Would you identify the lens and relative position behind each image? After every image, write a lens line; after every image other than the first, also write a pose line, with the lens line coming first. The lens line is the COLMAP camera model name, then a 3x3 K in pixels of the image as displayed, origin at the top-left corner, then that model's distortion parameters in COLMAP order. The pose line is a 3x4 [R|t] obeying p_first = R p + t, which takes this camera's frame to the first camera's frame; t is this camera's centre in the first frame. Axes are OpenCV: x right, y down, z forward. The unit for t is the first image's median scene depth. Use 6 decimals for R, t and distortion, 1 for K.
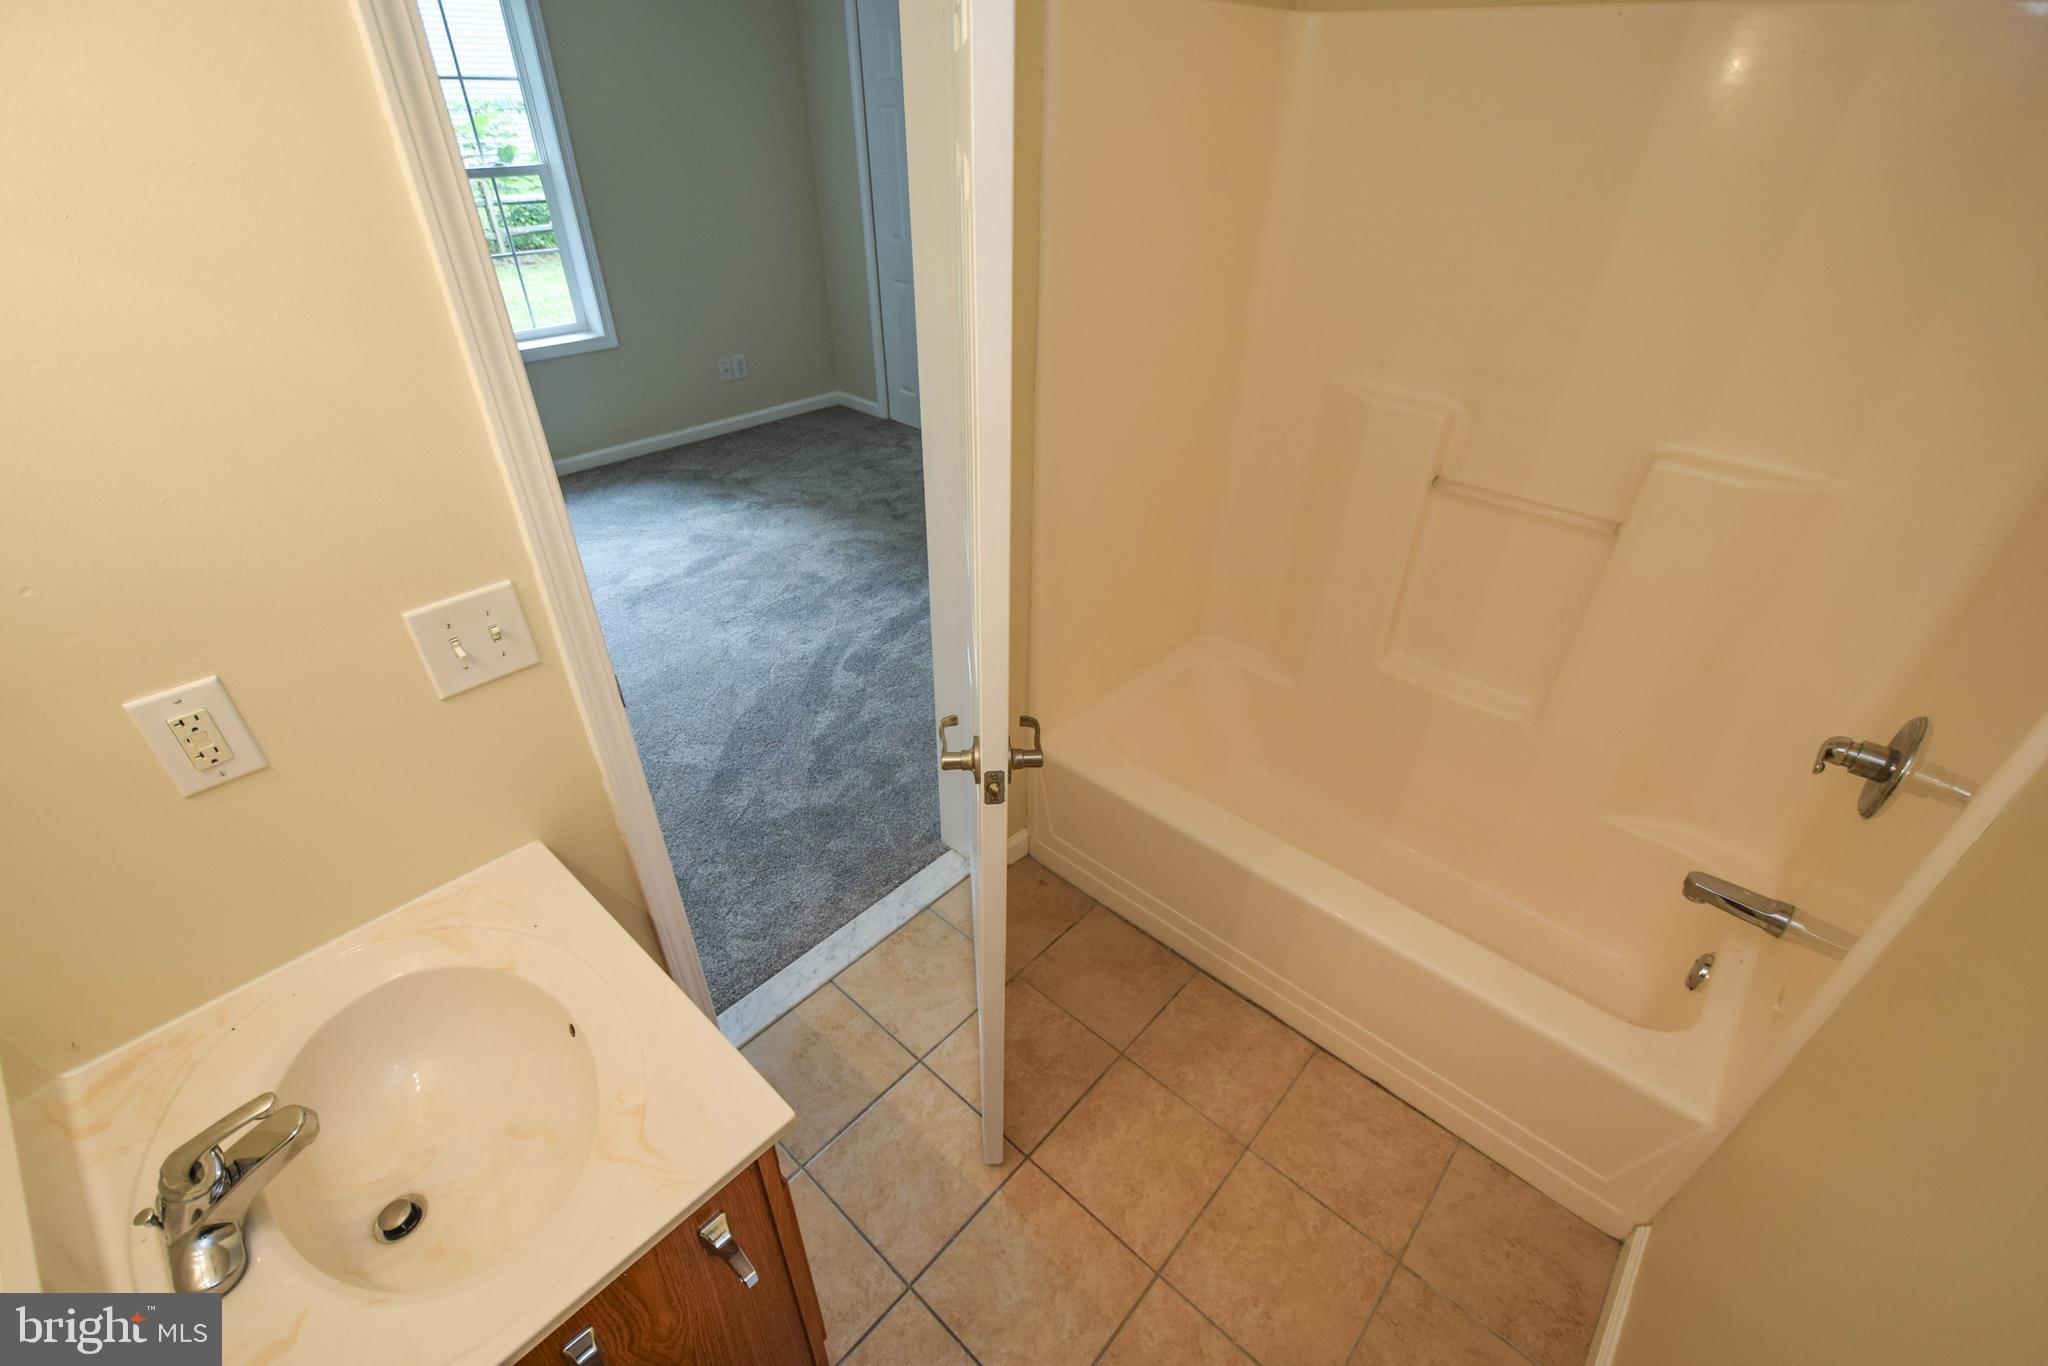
lens RADIAL K [[887.4, 0, 1025.3], [0, 887.4, 706.8], [0, 0, 1]] dist [0.014820, -0.009896]
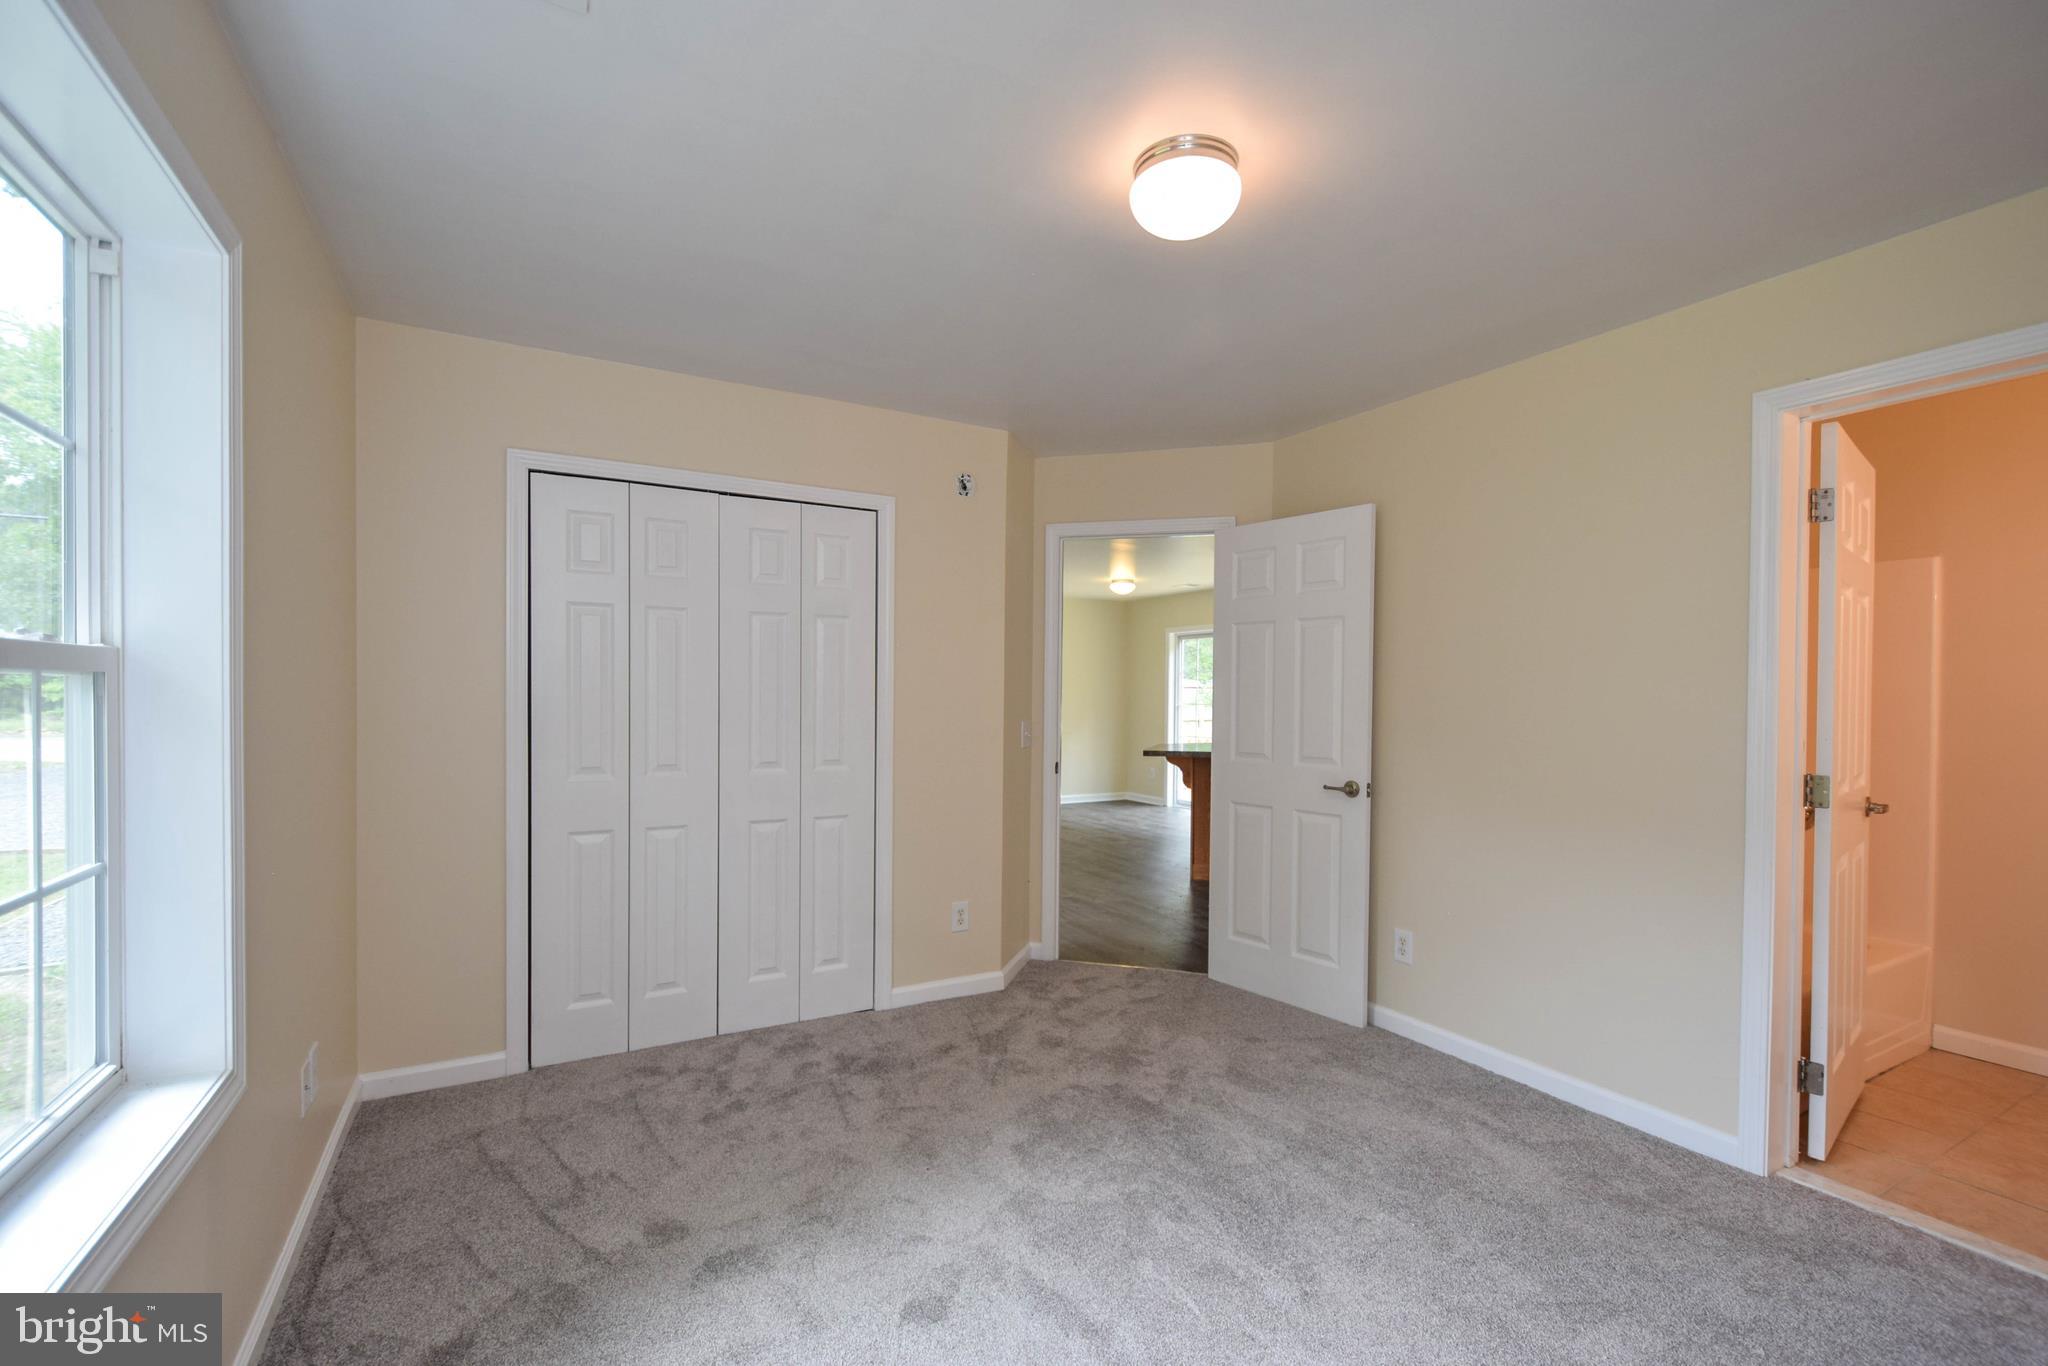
lens RADIAL K [[887.4, 0, 1025.3], [0, 887.4, 706.8], [0, 0, 1]] dist [0.014820, -0.009896]
pose [[0.314311, -0.013932, 0.949218, -0.866094], [0.542187, 0.823404, -0.167447, -0.376521], [-0.779257, 0.567284, 0.266359, 0.735603]]
